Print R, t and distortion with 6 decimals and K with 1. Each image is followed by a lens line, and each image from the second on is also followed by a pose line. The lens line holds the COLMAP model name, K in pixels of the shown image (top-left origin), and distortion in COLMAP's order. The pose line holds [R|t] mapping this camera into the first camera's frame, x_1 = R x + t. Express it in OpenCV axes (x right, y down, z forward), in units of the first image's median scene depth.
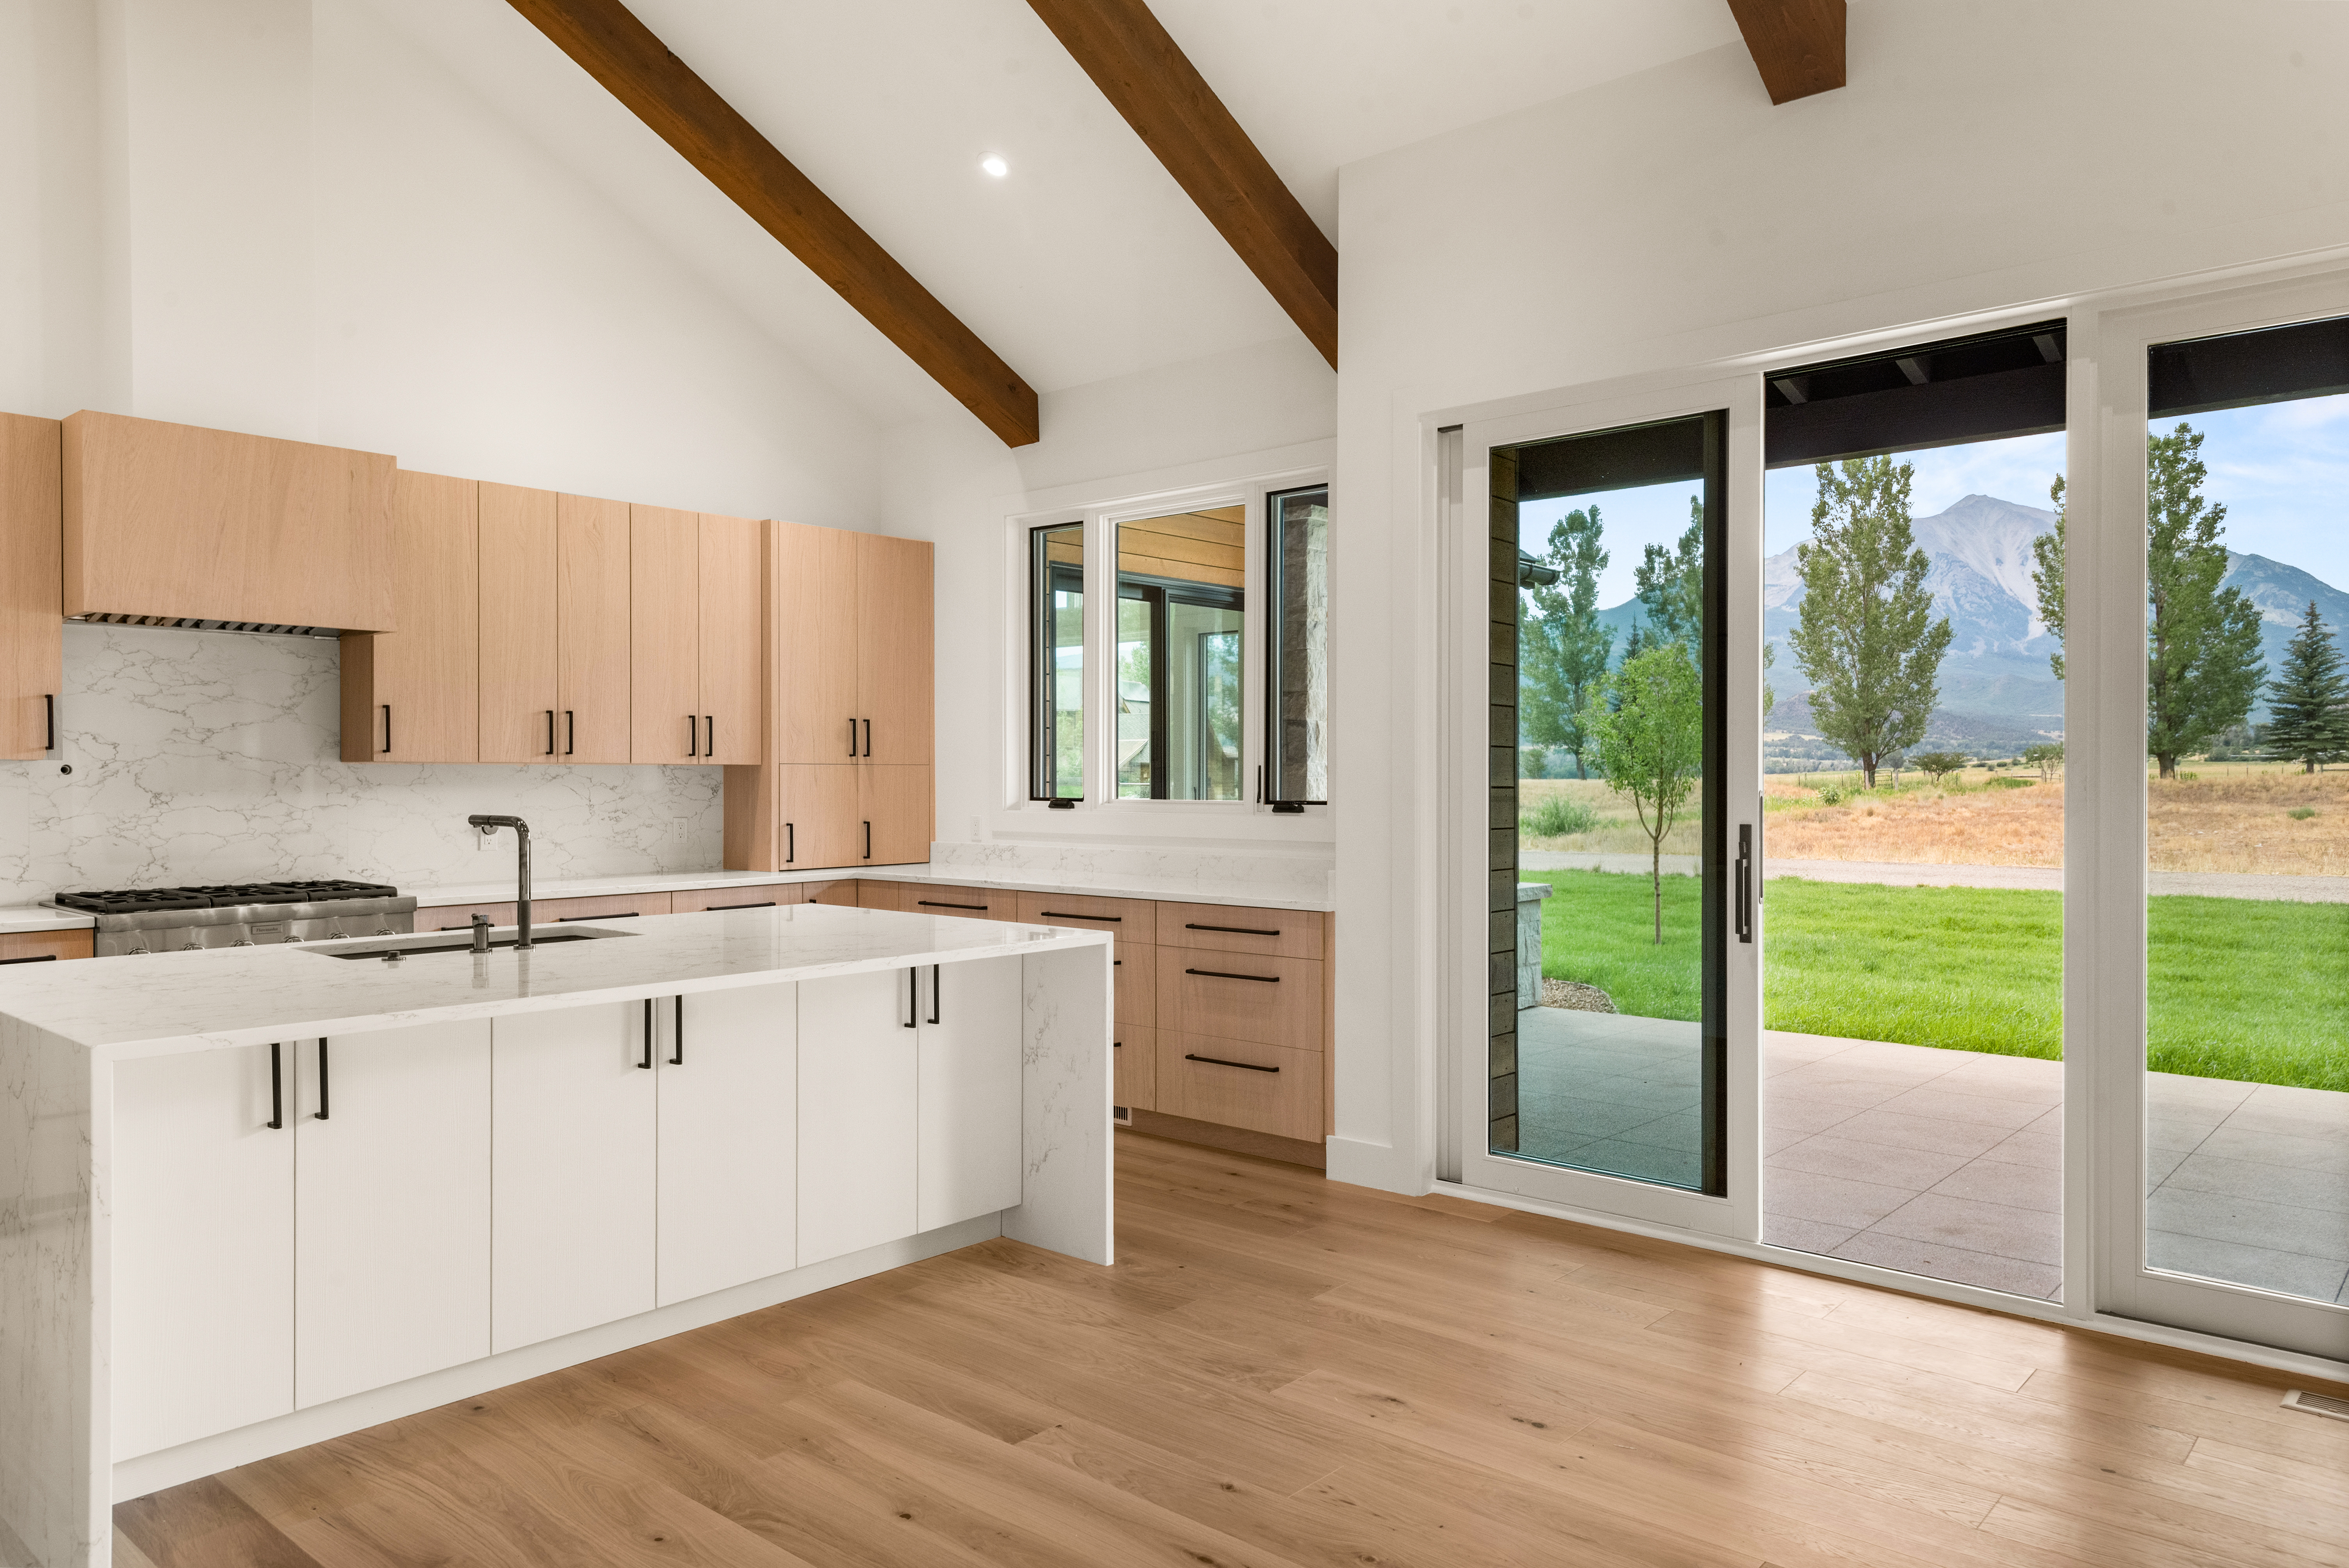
lens RADIAL K [[1541.9, 0, 1178.8], [0, 1541.9, 816.0], [0, 0, 1]] dist [0.049447, -0.044415]
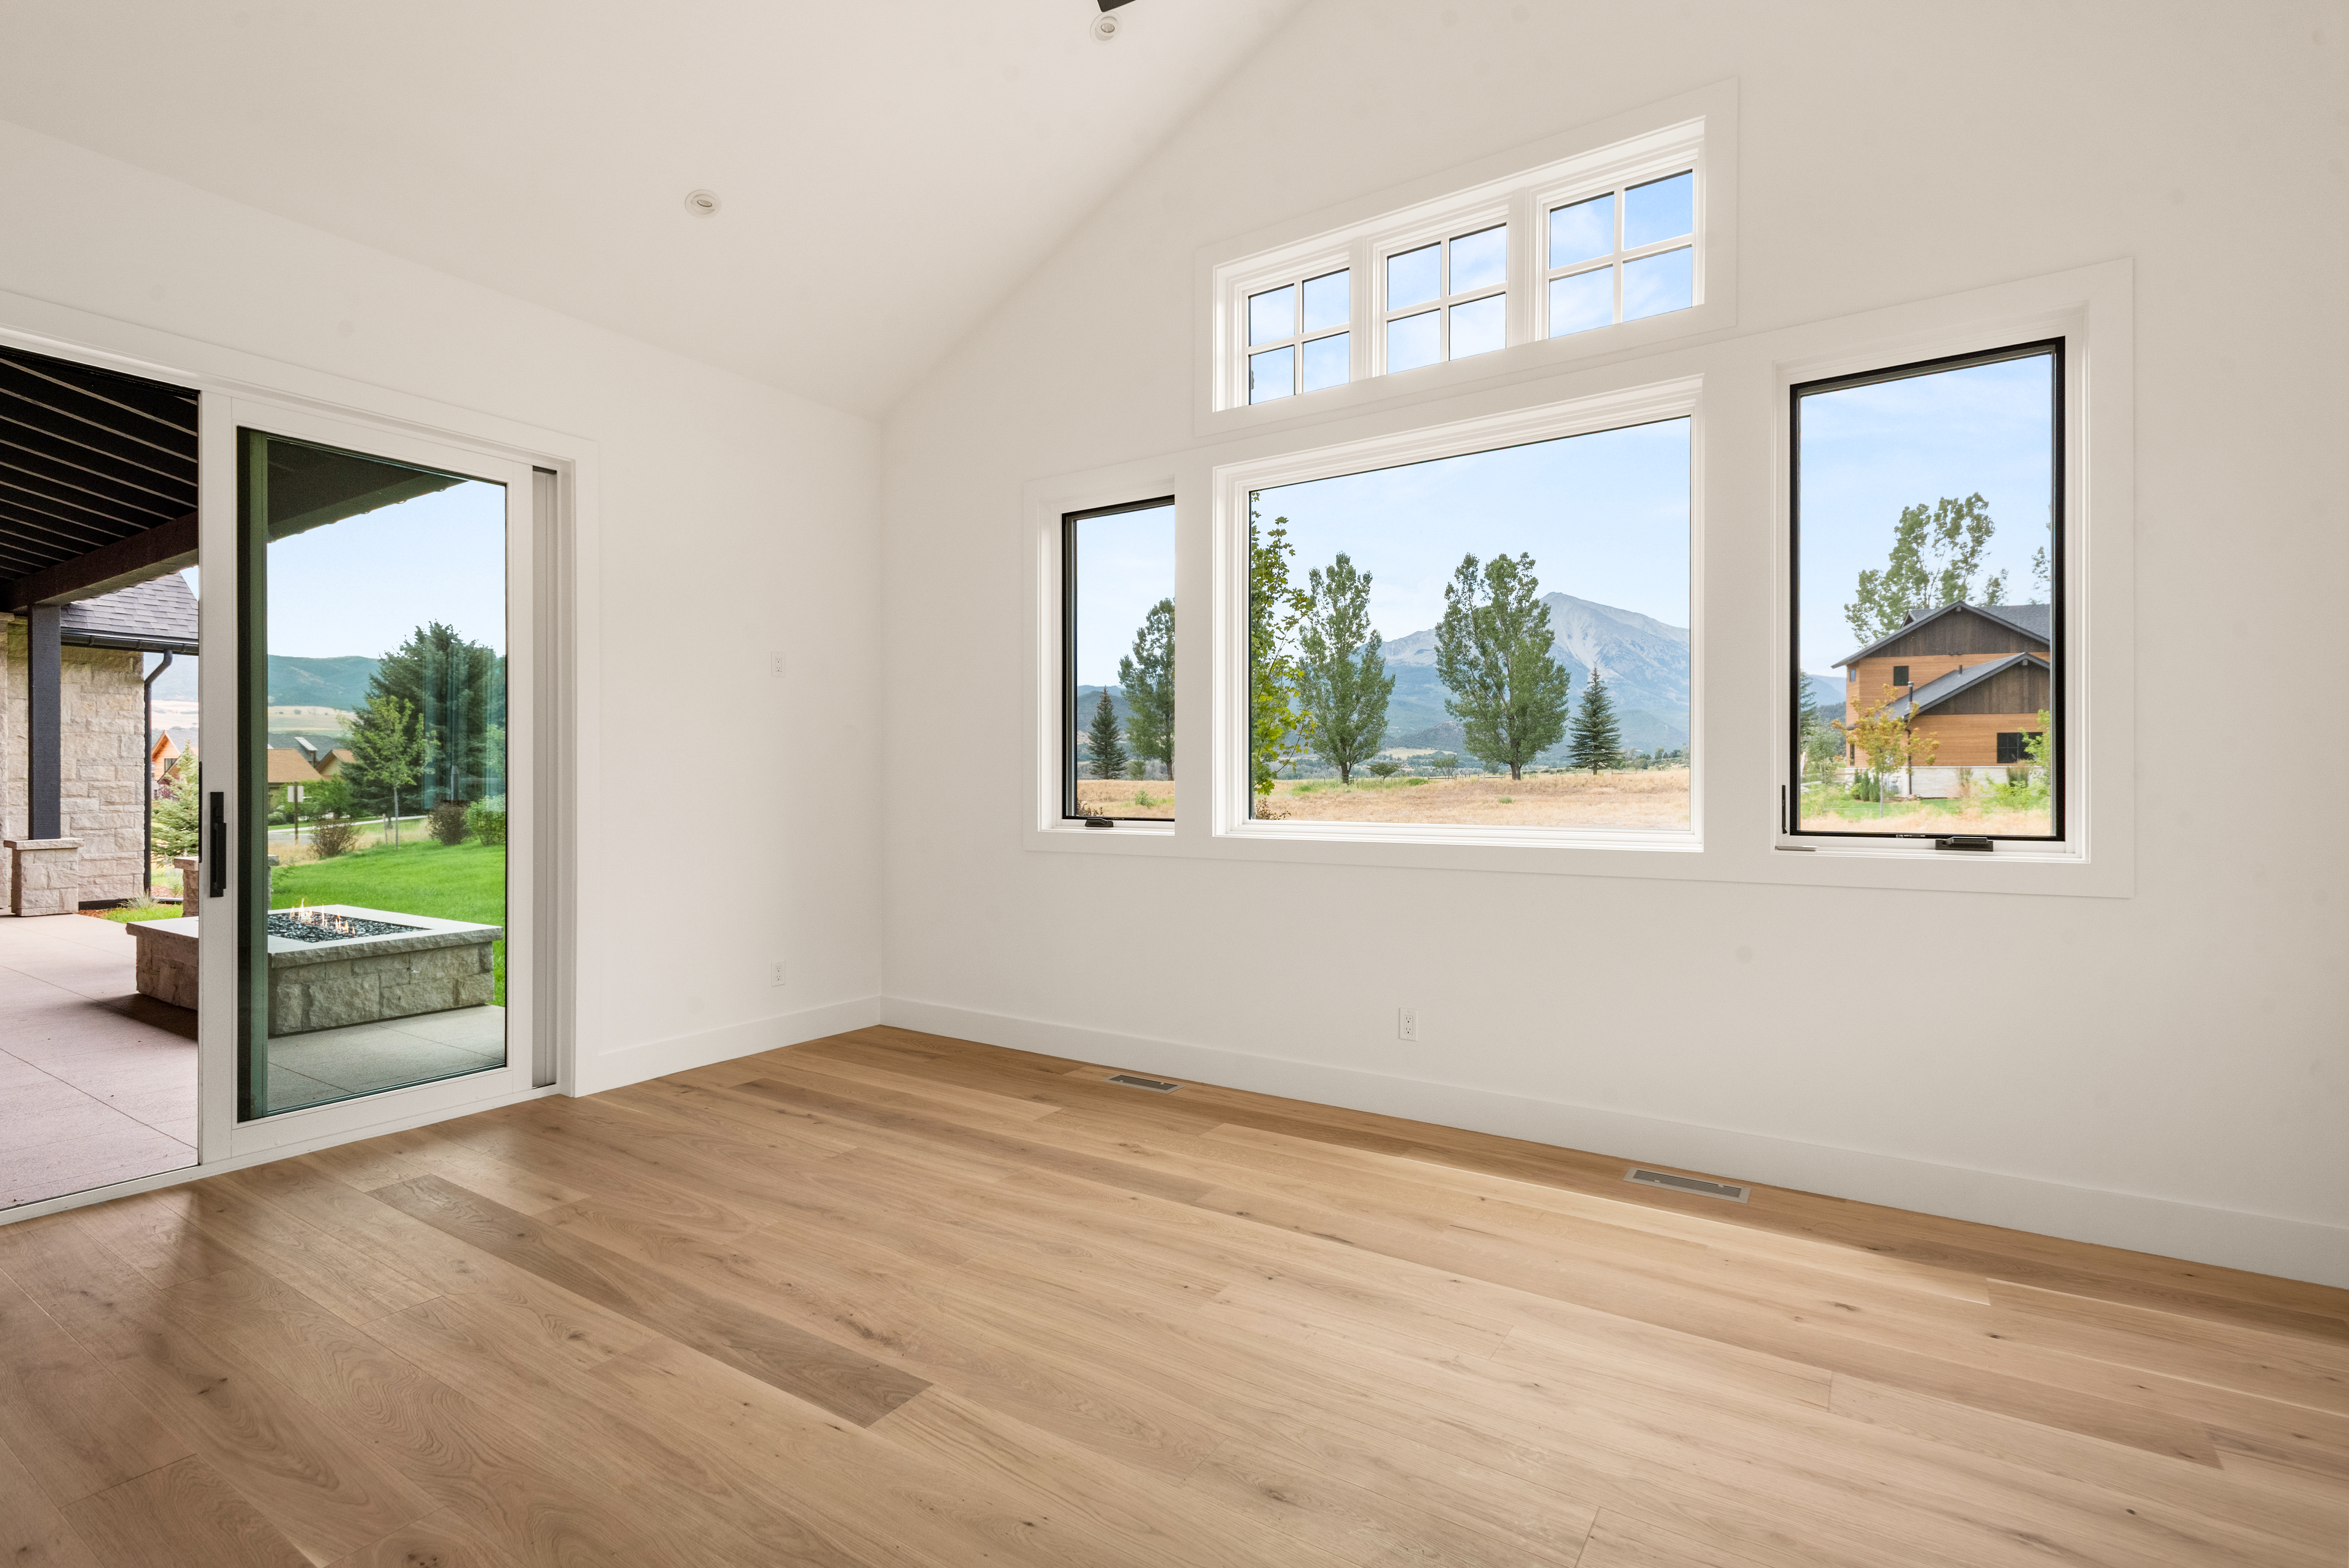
lens RADIAL K [[1099.8, 0, 1174.5], [0, 1099.8, 784.0], [0, 0, 1]] dist [0.003510, -0.000213]
pose [[0.990261, -0.002861, 0.139192, 0.139170], [0.005923, 0.999749, -0.021590, 0.002058], [-0.139095, 0.022204, 0.990030, -0.035698]]
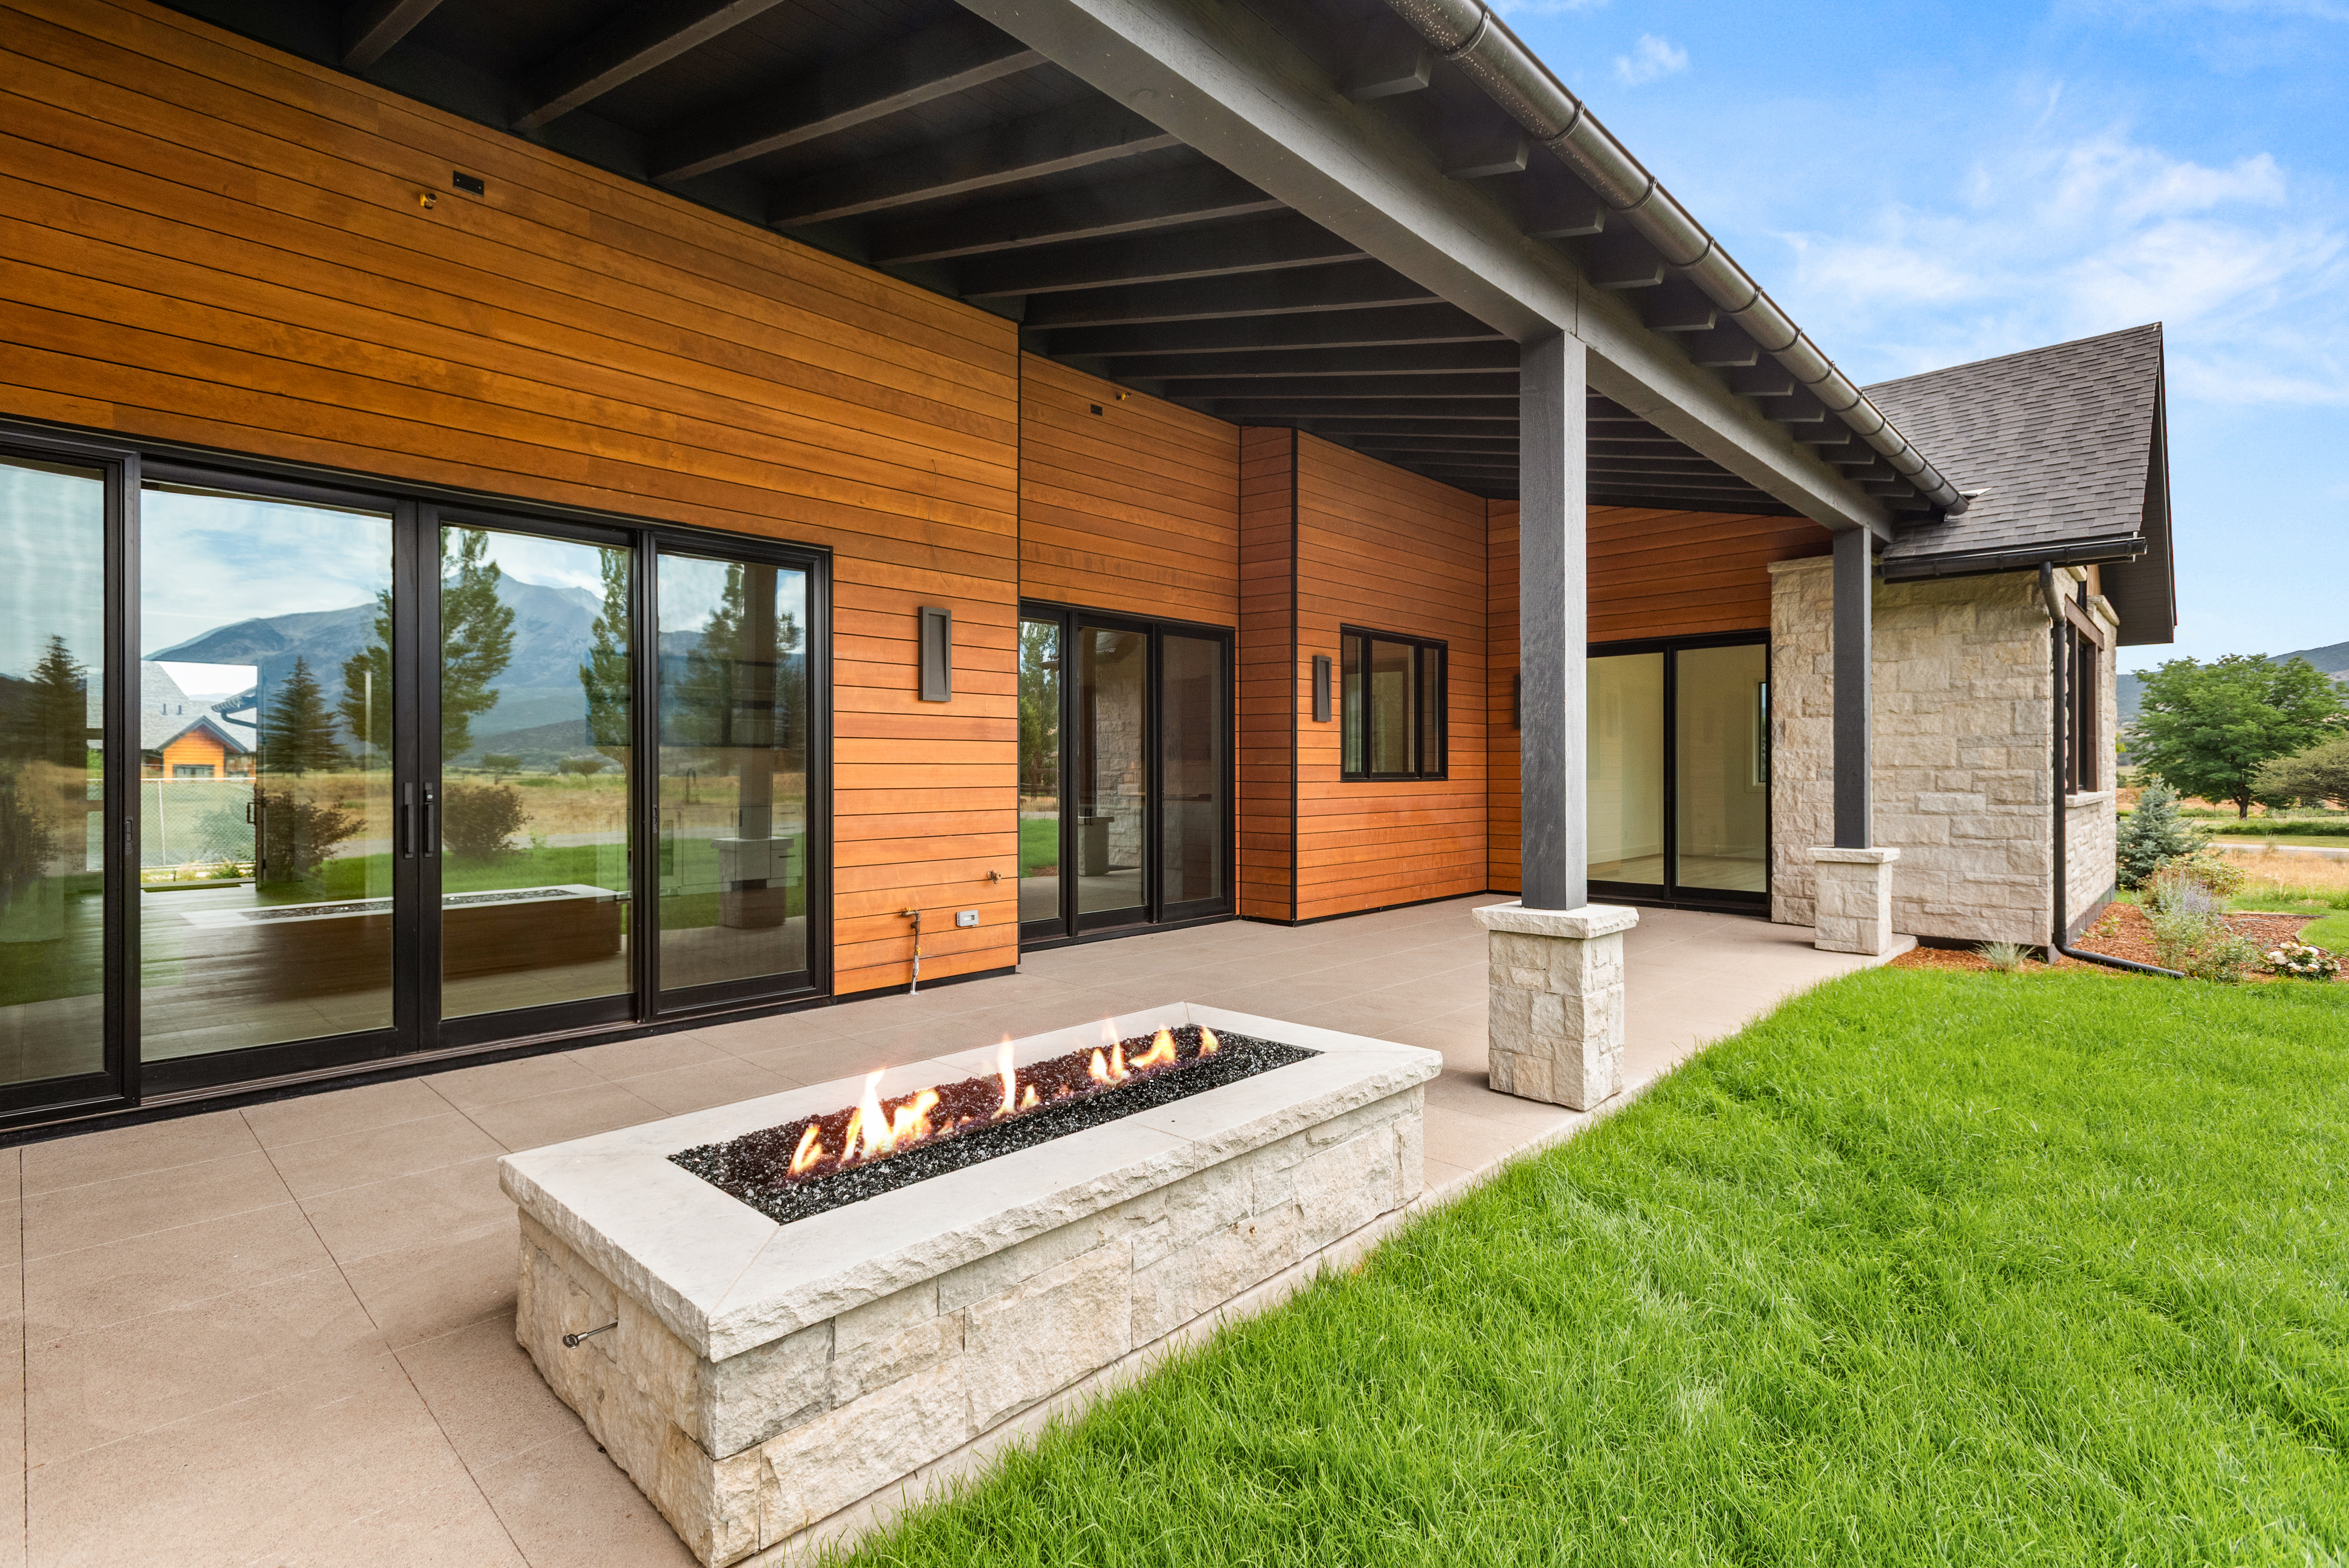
lens RADIAL K [[1099.8, 0, 1174.5], [0, 1099.8, 784.0], [0, 0, 1]] dist [0.003510, -0.000213]
pose [[-0.043563, 0.011055, -0.998990, 0.123264], [-0.024445, 0.999628, 0.012128, -0.000385], [0.998752, 0.024948, -0.043276, 0.058246]]
